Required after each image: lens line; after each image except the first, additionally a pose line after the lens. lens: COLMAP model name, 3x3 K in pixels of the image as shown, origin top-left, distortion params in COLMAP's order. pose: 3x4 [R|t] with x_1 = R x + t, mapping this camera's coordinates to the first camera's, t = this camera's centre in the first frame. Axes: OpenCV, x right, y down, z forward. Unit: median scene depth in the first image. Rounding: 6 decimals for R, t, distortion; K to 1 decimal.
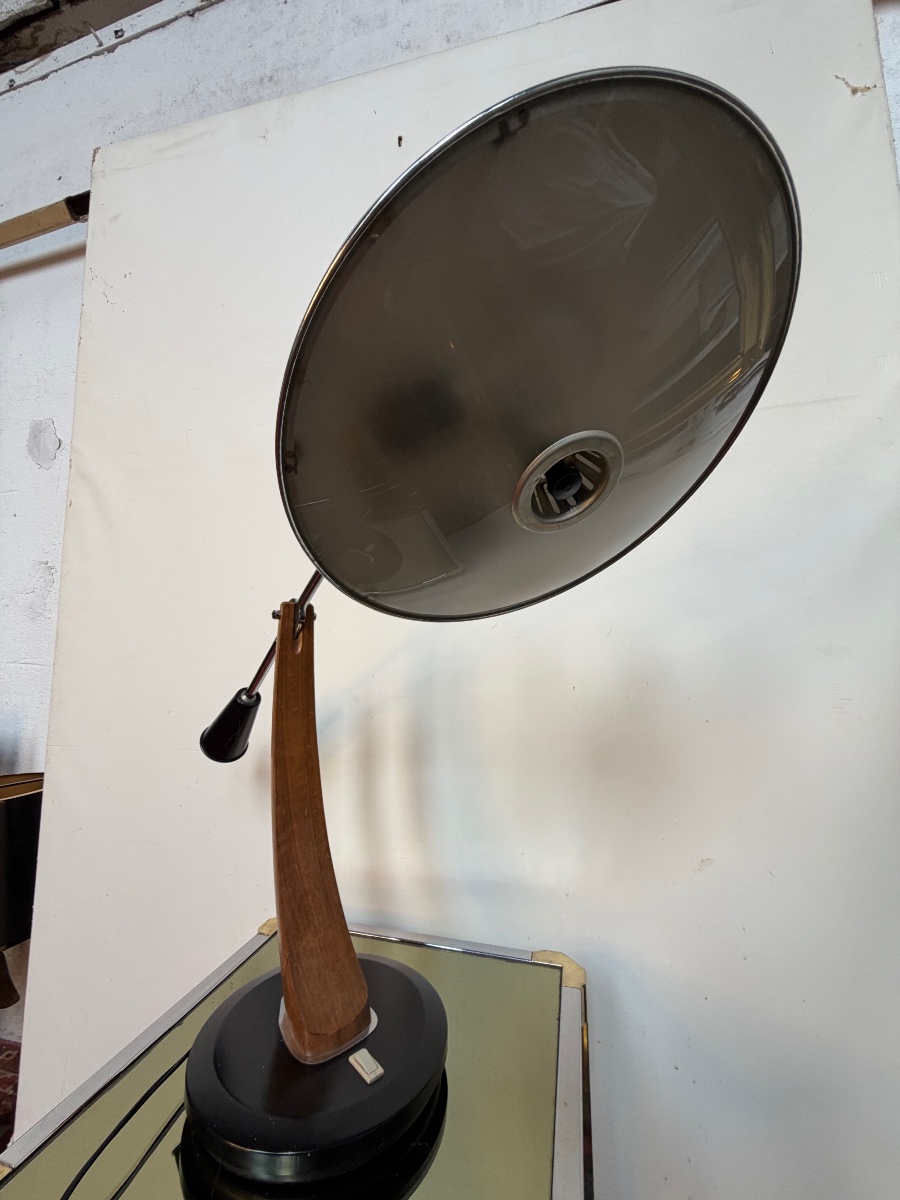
lens RADIAL K [[474.8, 0, 468.0], [0, 474.8, 600.1], [0, 0, 1]] dist [-0.000051, -0.000233]
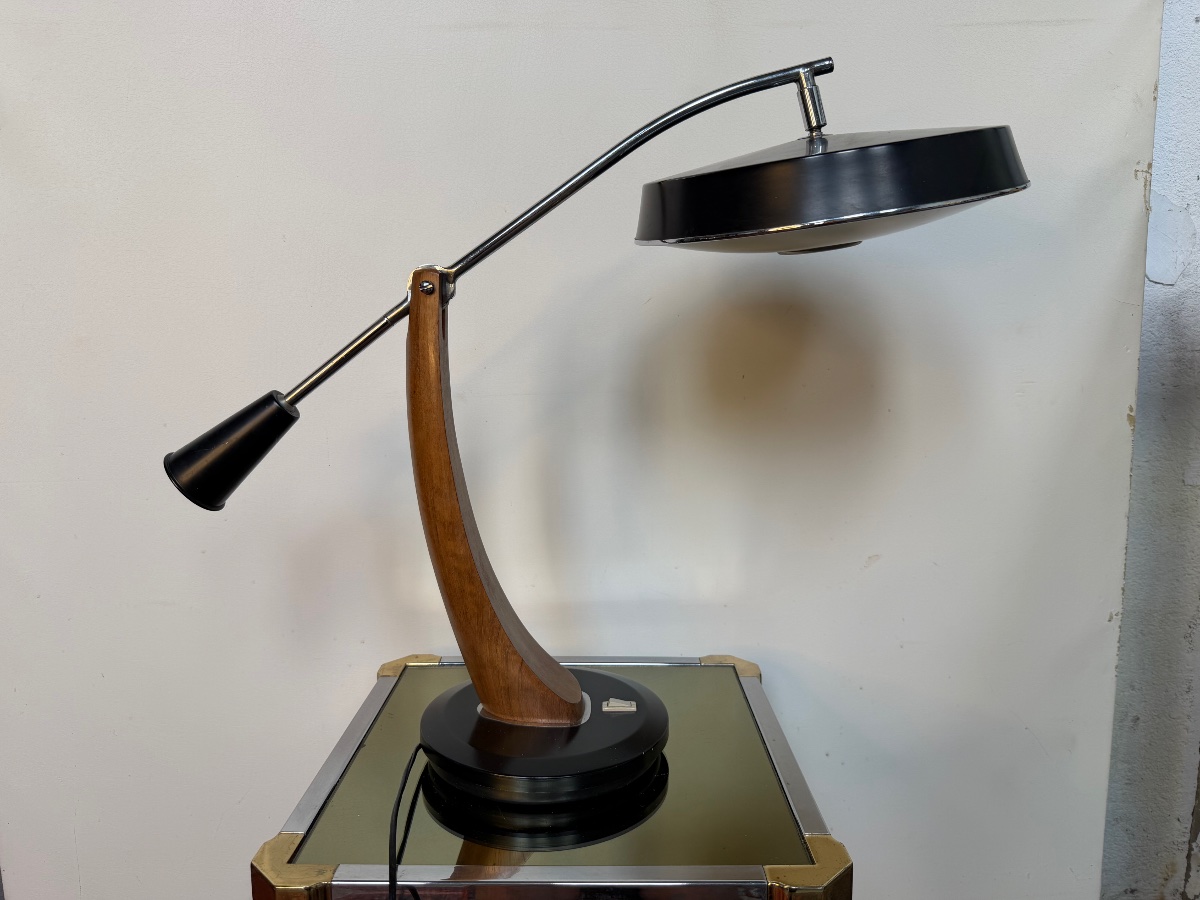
lens RADIAL K [[898.2, 0, 598.6], [0, 898.2, 444.9], [0, 0, 1]] dist [-0.009507, -0.039255]
pose [[0.970979, -0.037174, 0.236257, -0.496078], [-0.024899, 0.966765, 0.254451, -0.108977], [-0.237864, -0.252949, 0.937783, -0.533317]]
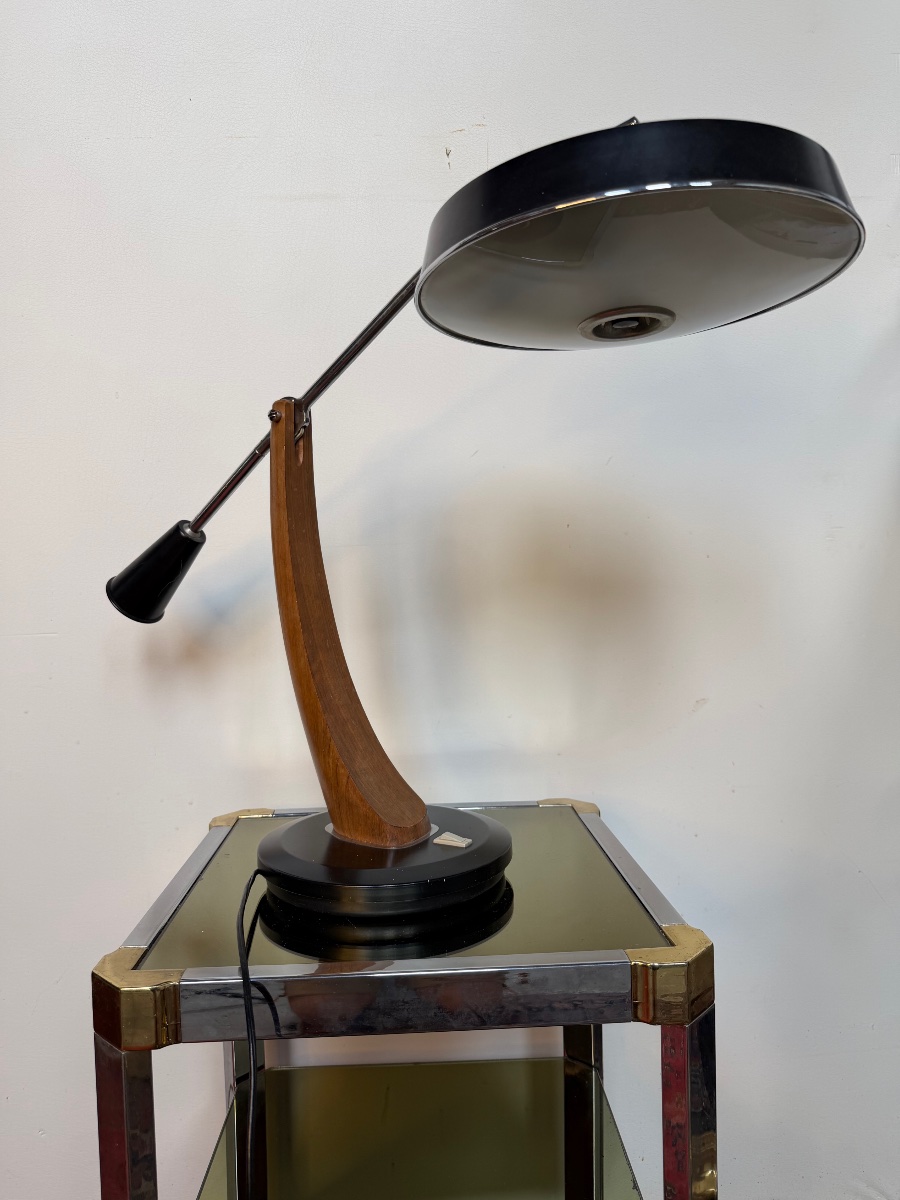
lens RADIAL K [[898.2, 0, 455.9], [0, 898.2, 590.6], [0, 0, 1]] dist [-0.009507, -0.039255]
pose [[0.954068, -0.029373, 0.298147, -0.570268], [-0.013888, 0.989776, 0.141954, 0.102790], [-0.299268, -0.139575, 0.943905, -0.588156]]
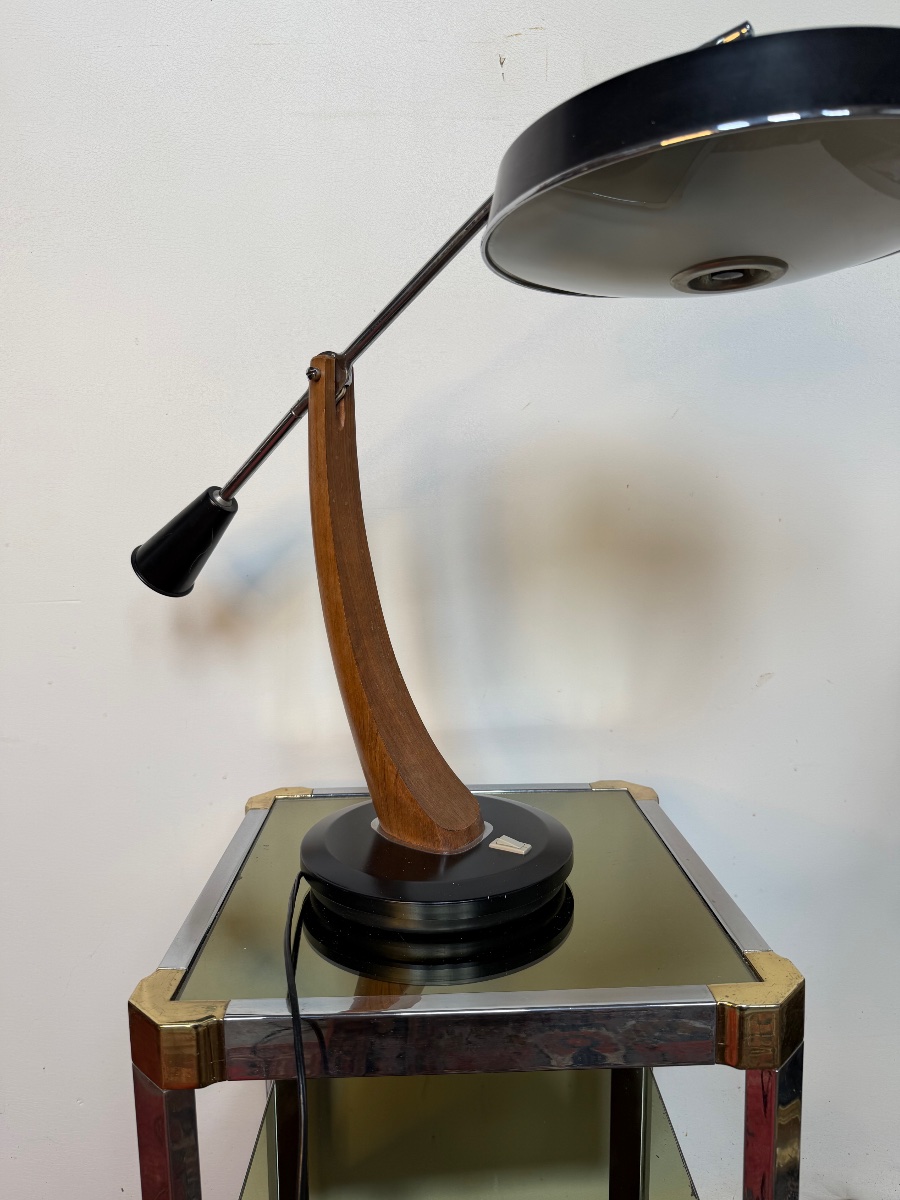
lens RADIAL K [[898.2, 0, 450.9], [0, 898.2, 597.3], [0, 0, 1]] dist [-0.009507, -0.039255]
pose [[0.962243, -0.048883, 0.267767, -0.581011], [-0.016052, 0.971839, 0.235100, 0.034682], [-0.271719, -0.230522, 0.934360, -0.417788]]
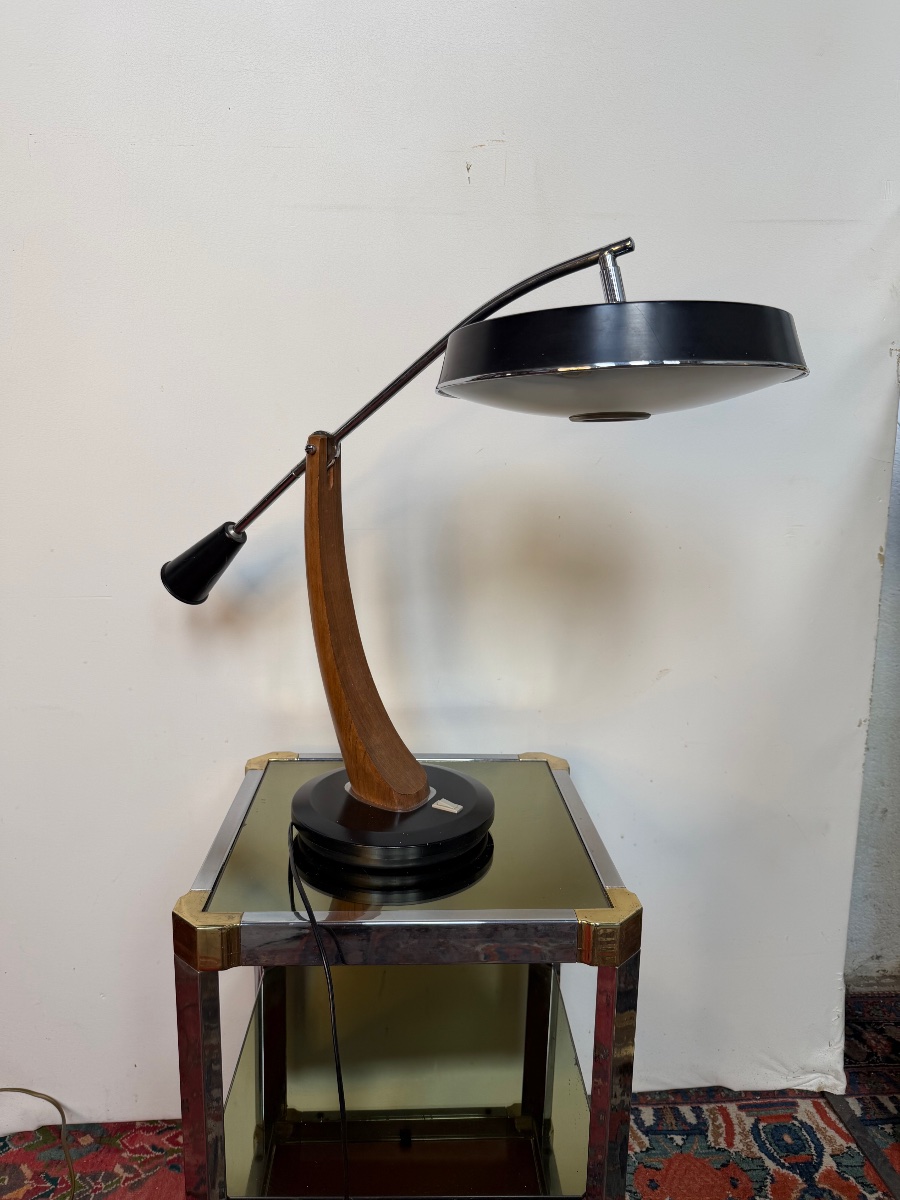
lens RADIAL K [[898.2, 0, 455.6], [0, 898.2, 586.9], [0, 0, 1]] dist [-0.009507, -0.039255]
pose [[0.954548, -0.032951, 0.296231, -0.662804], [-0.056454, 0.955893, 0.288239, -0.240849], [-0.292663, -0.291861, 0.910585, -0.804827]]
